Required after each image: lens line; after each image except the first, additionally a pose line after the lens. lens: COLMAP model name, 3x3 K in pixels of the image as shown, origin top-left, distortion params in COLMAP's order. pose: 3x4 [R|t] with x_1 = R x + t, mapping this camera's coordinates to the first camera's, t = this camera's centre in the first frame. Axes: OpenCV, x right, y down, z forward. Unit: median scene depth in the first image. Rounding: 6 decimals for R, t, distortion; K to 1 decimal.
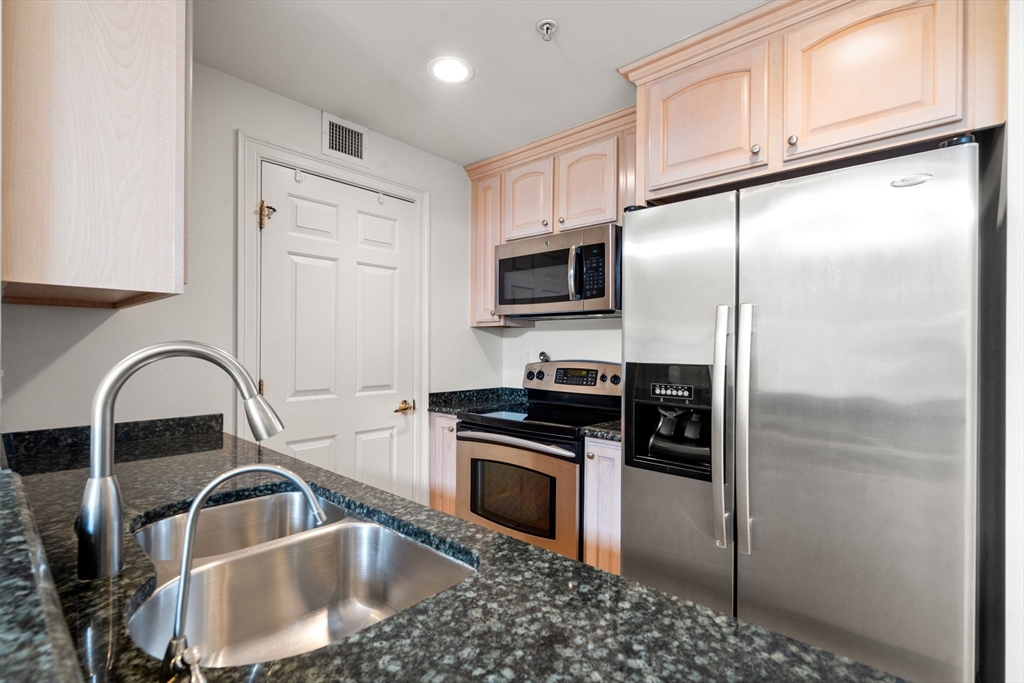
lens RADIAL K [[473.3, 0, 504.8], [0, 473.3, 343.1], [0, 0, 1]] dist [0.001111, 0.000215]
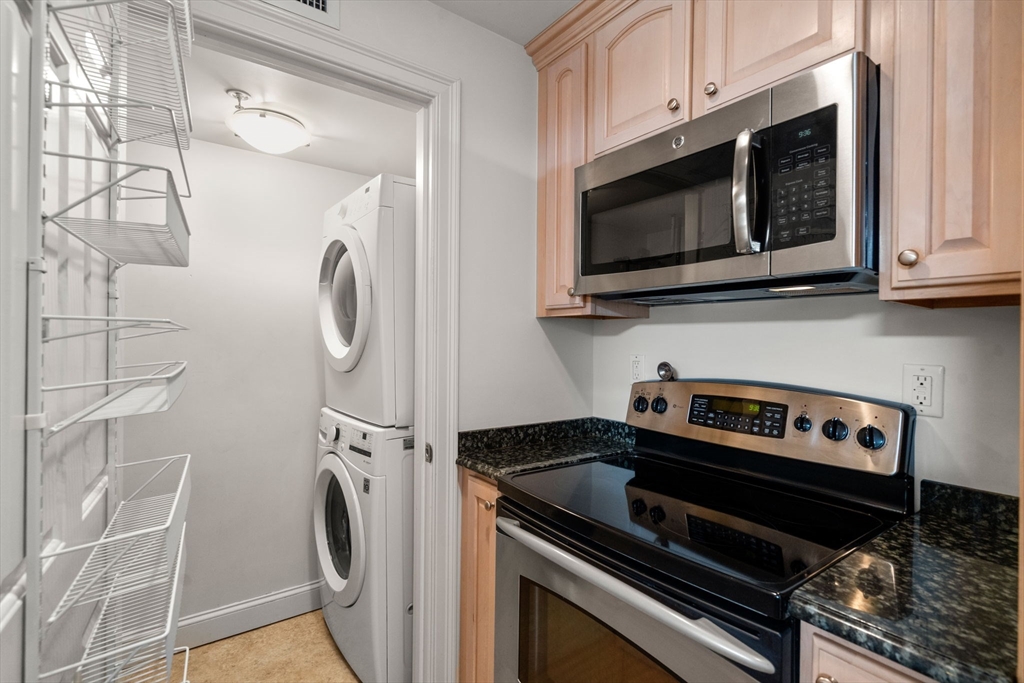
lens RADIAL K [[474.3, 0, 511.6], [0, 474.3, 336.2], [0, 0, 1]] dist [-0.000374, 0.000299]
pose [[0.979370, 0.003087, -0.202052, 0.019978], [-0.003514, 0.999992, -0.001754, -0.011286], [0.202045, 0.002427, 0.979373, 0.475297]]
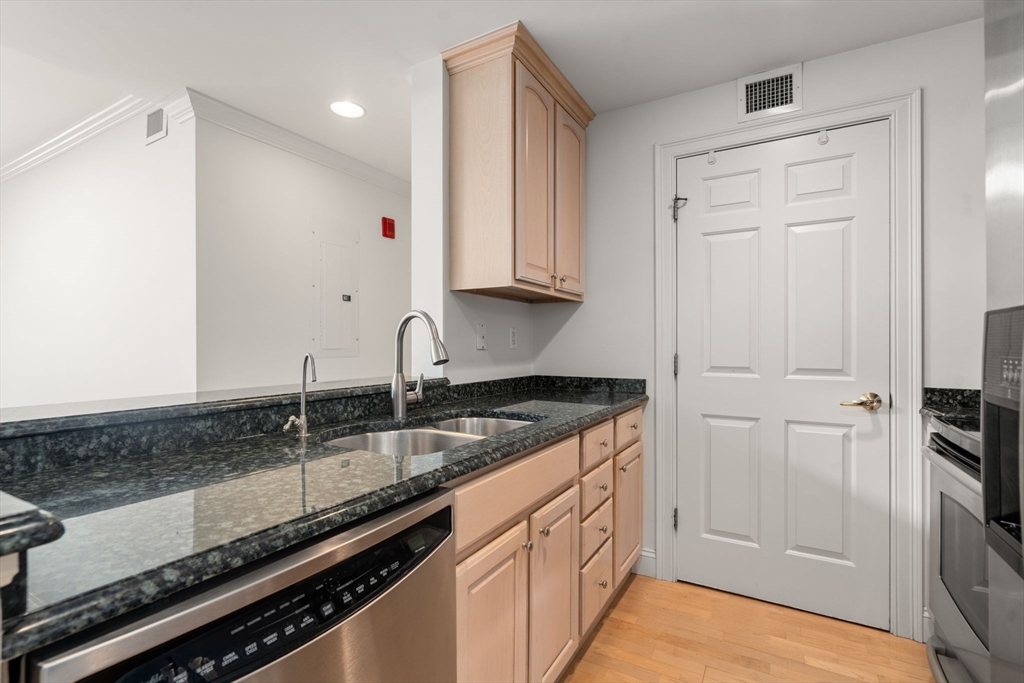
lens RADIAL K [[473.3, 0, 504.8], [0, 473.3, 343.1], [0, 0, 1]] dist [0.001111, 0.000215]
pose [[0.202780, -0.007731, -0.979194, 0.402772], [0.006306, 0.999958, -0.006589, 0.045483], [0.979204, -0.004838, 0.202820, 0.295093]]
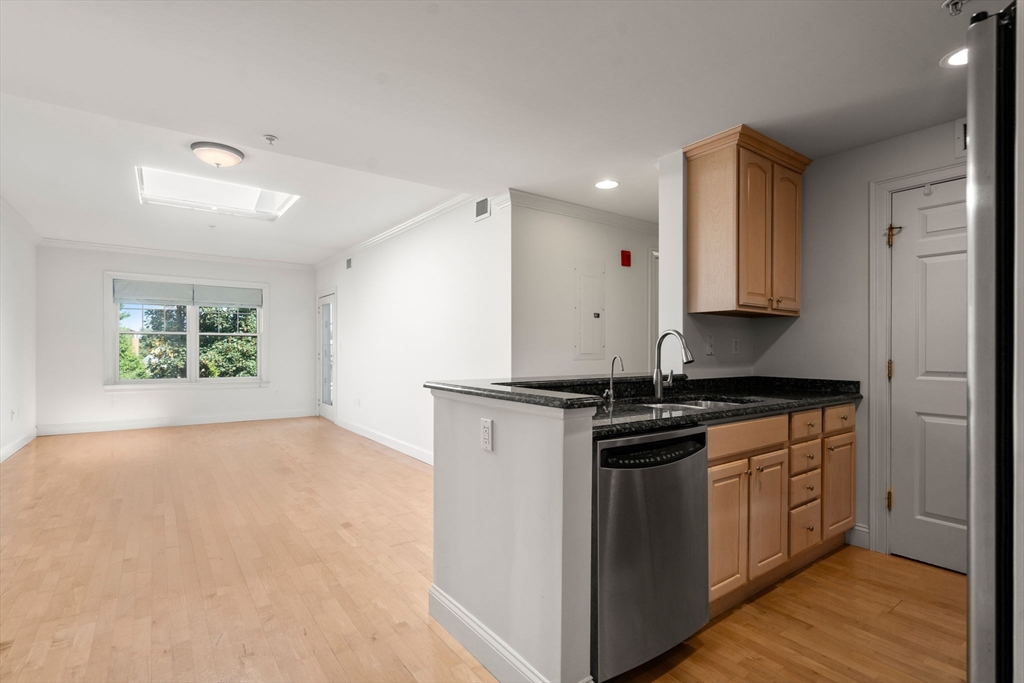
lens RADIAL K [[484.8, 0, 505.2], [0, 484.8, 347.9], [0, 0, 1]] dist [0.001841, 0.000762]
pose [[-0.209297, -0.008014, -0.977819, 0.823051], [0.000039, 0.999966, -0.008204, 0.043996], [0.977852, -0.001756, -0.209290, 0.184845]]
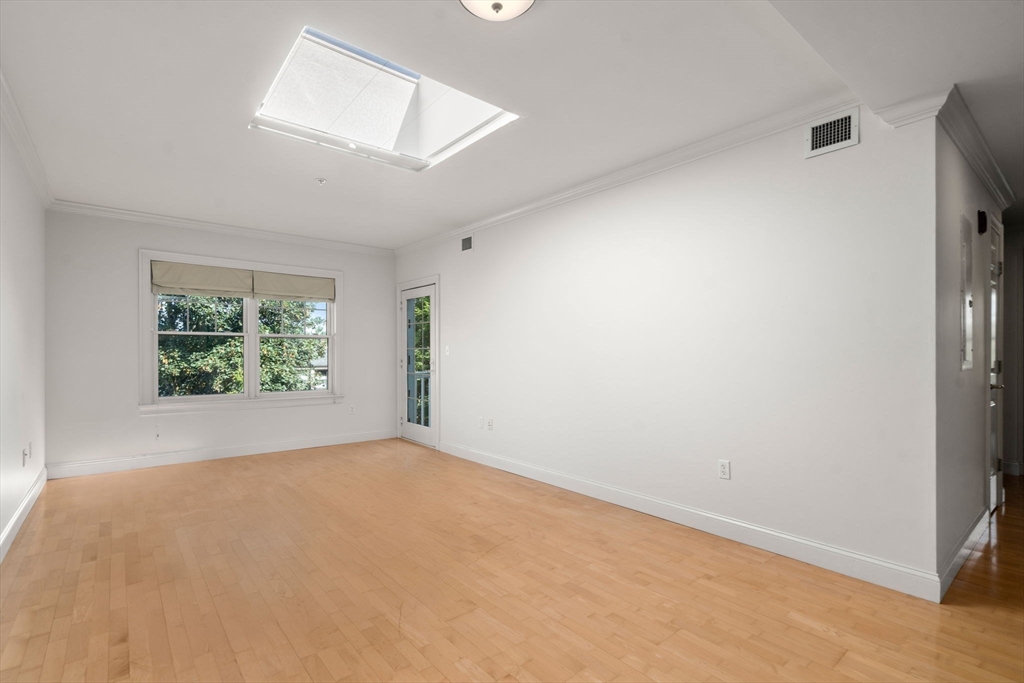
lens RADIAL K [[479.9, 0, 512.3], [0, 479.9, 351.4], [0, 0, 1]] dist [-0.000029, 0.000104]
pose [[-0.145783, -0.006990, -0.989292, 0.369150], [0.004552, 0.999960, -0.007737, 0.031755], [0.989306, -0.005631, -0.145746, -0.748230]]
